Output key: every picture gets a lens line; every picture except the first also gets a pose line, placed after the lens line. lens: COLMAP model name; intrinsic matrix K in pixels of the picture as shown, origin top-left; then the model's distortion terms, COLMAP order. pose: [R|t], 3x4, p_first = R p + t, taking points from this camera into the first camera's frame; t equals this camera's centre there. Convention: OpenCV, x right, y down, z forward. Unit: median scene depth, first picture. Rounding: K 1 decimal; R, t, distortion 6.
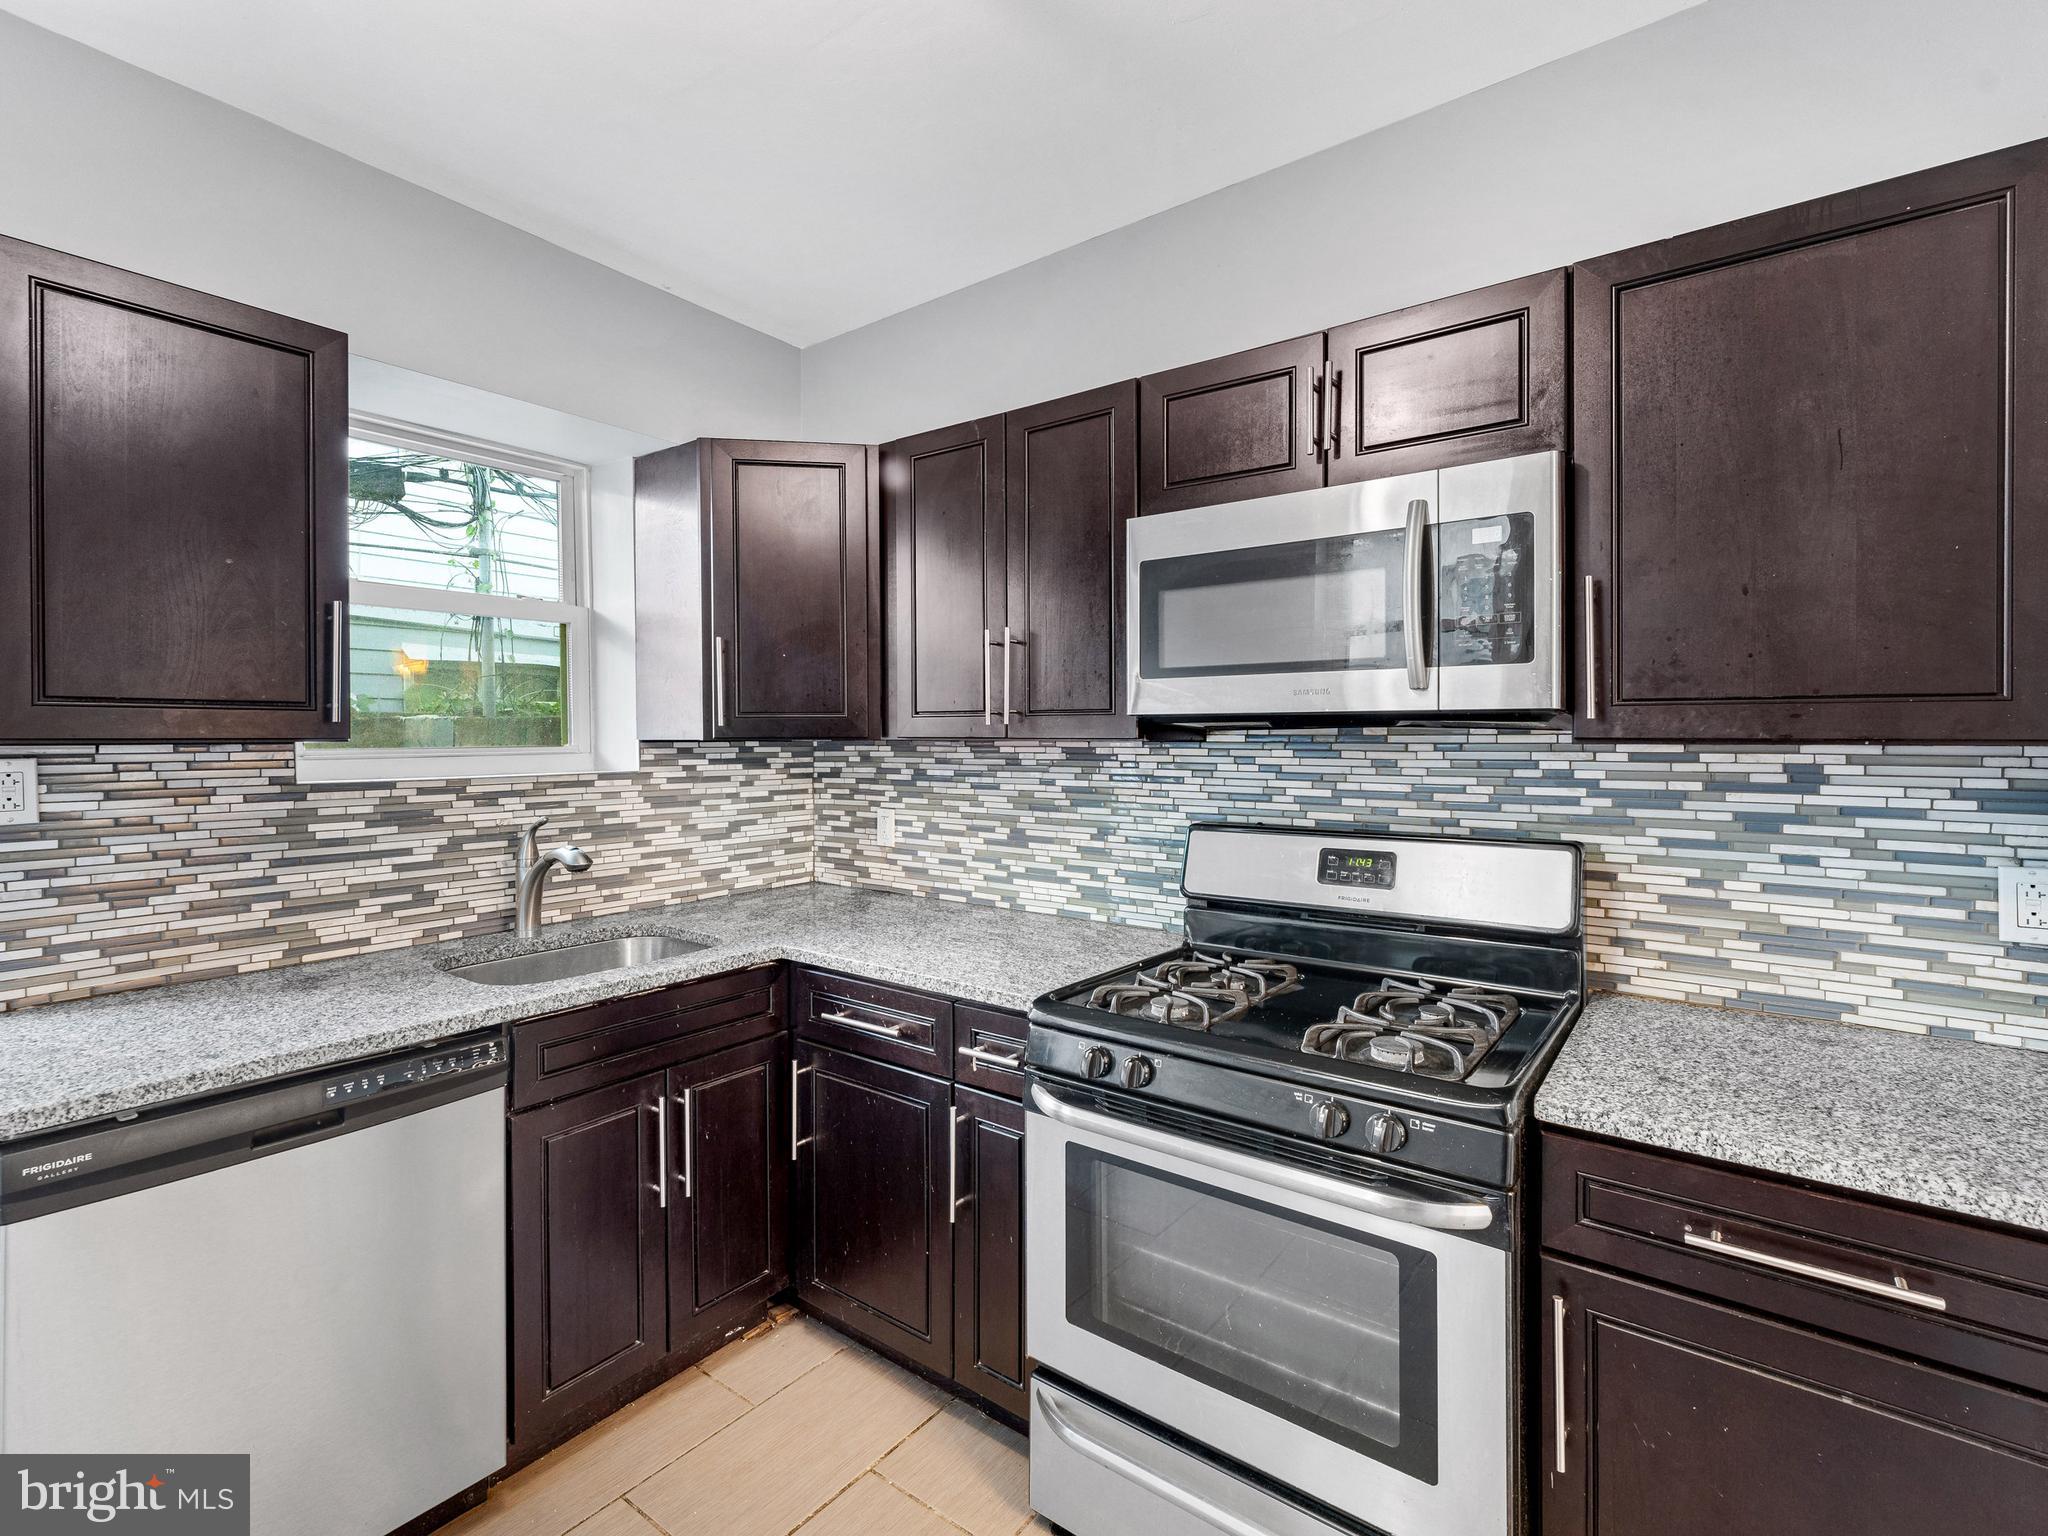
lens RADIAL K [[921.8, 0, 1001.2], [0, 921.8, 740.9], [0, 0, 1]] dist [0.000620, 0.000154]
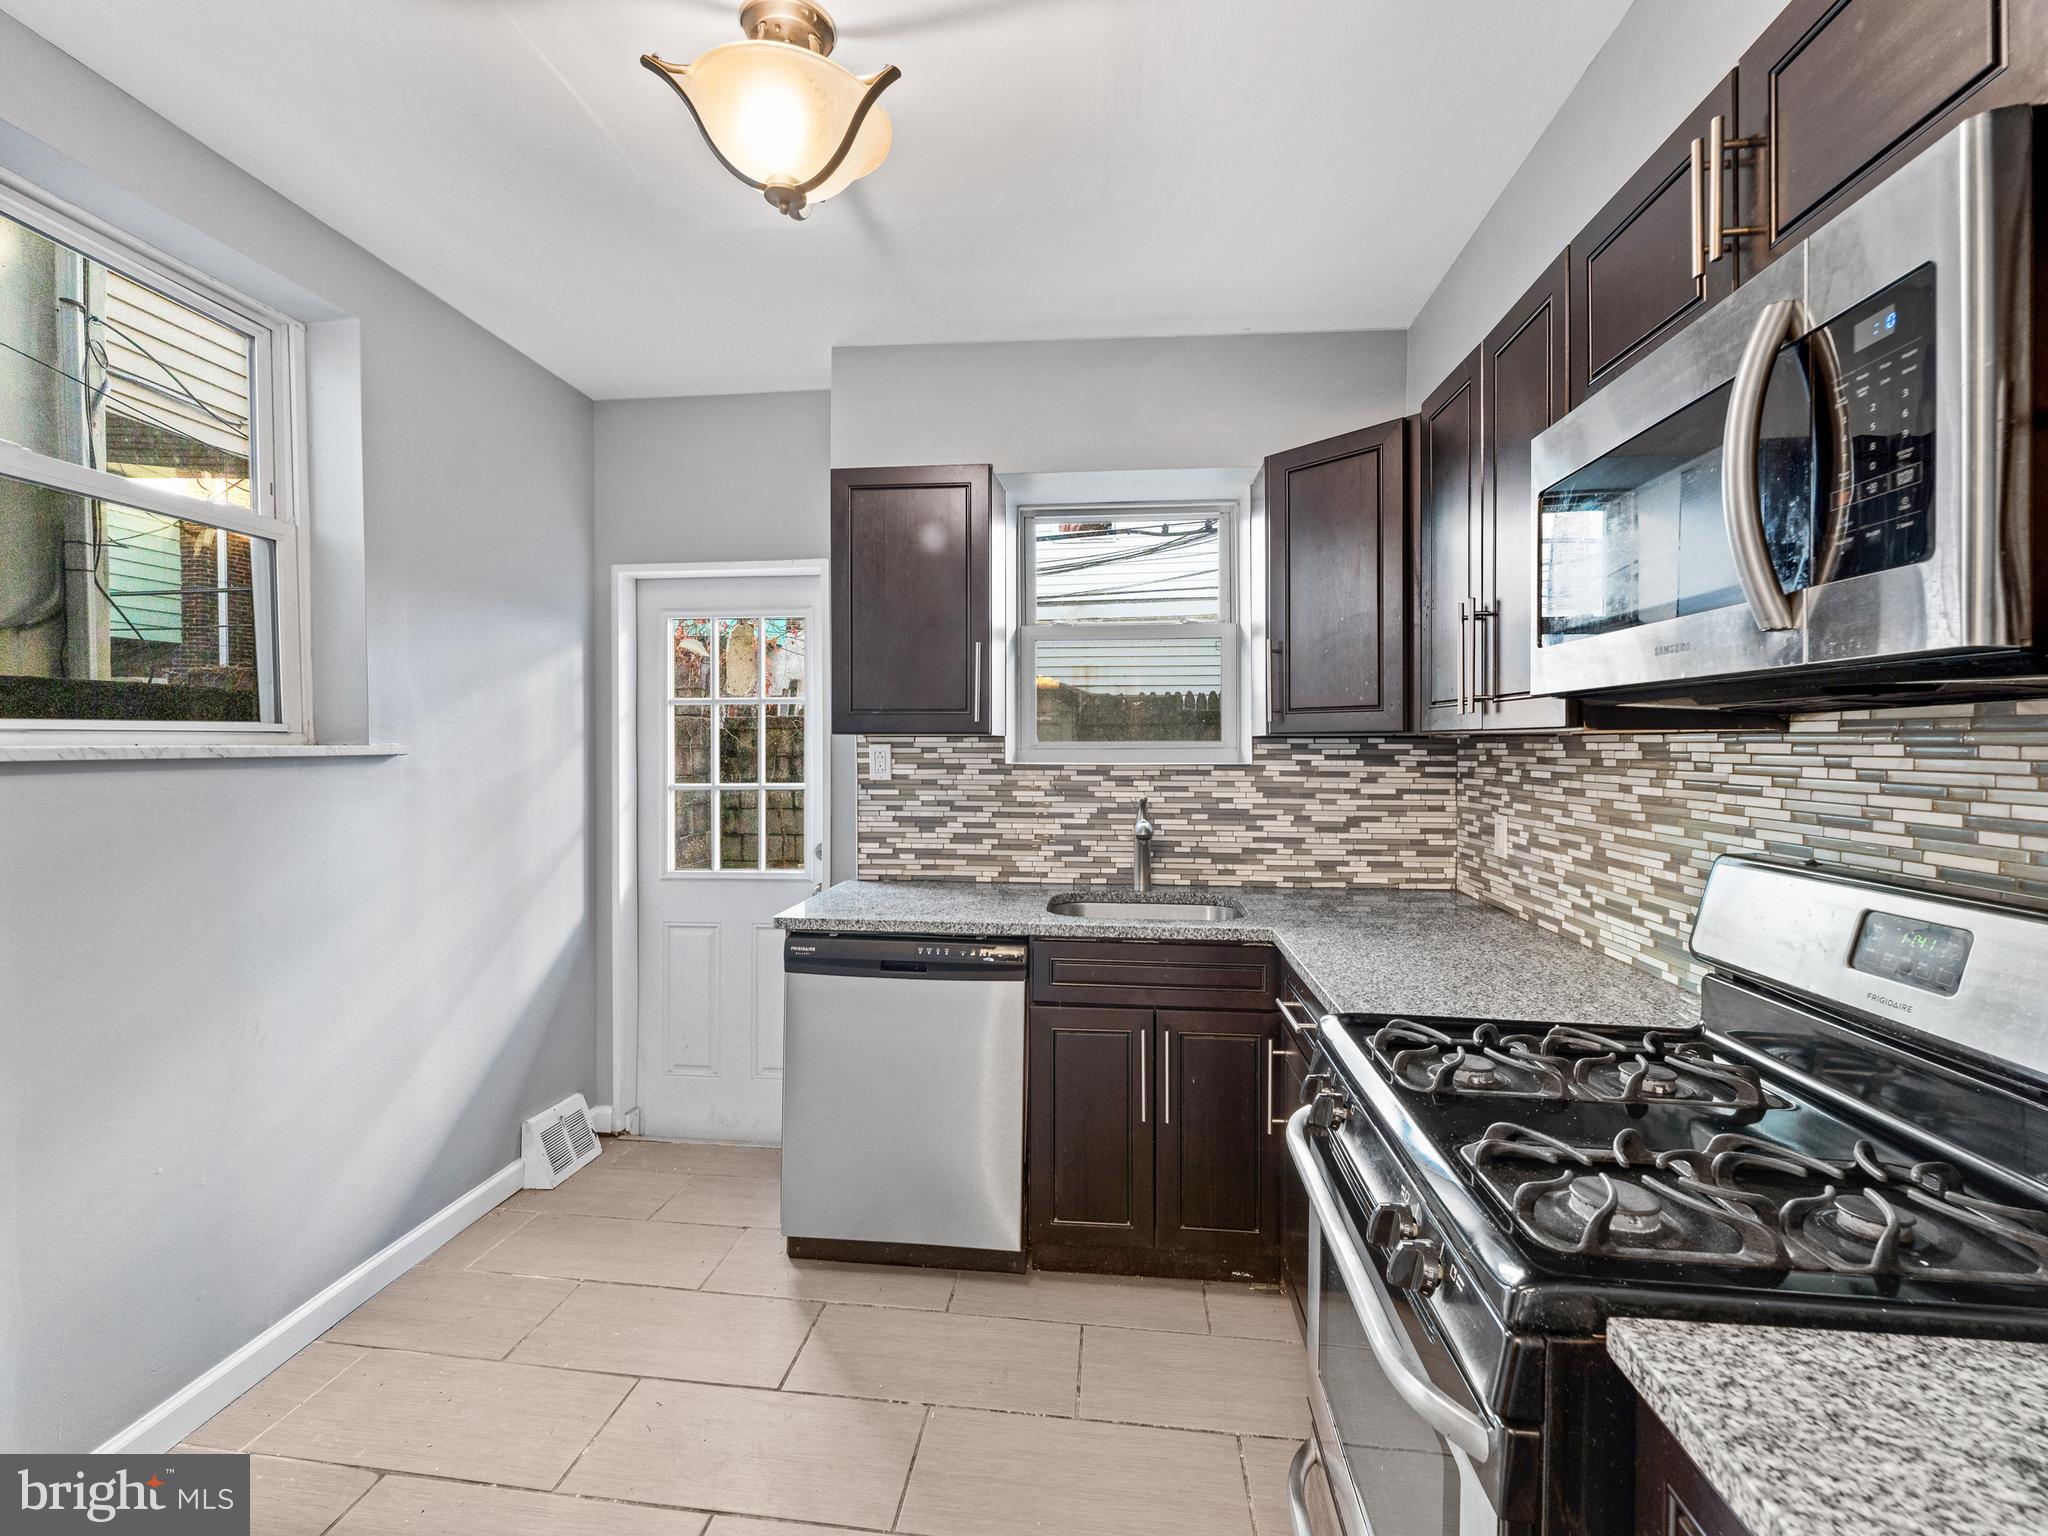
lens RADIAL K [[898.6, 0, 1011.6], [0, 898.6, 751.7], [0, 0, 1]] dist [-0.001128, -0.000165]
pose [[0.532499, 0.011071, -0.846358, 0.435243], [-0.006784, 0.999938, 0.008812, 0.011726], [0.846403, 0.001049, 0.532541, 0.190180]]
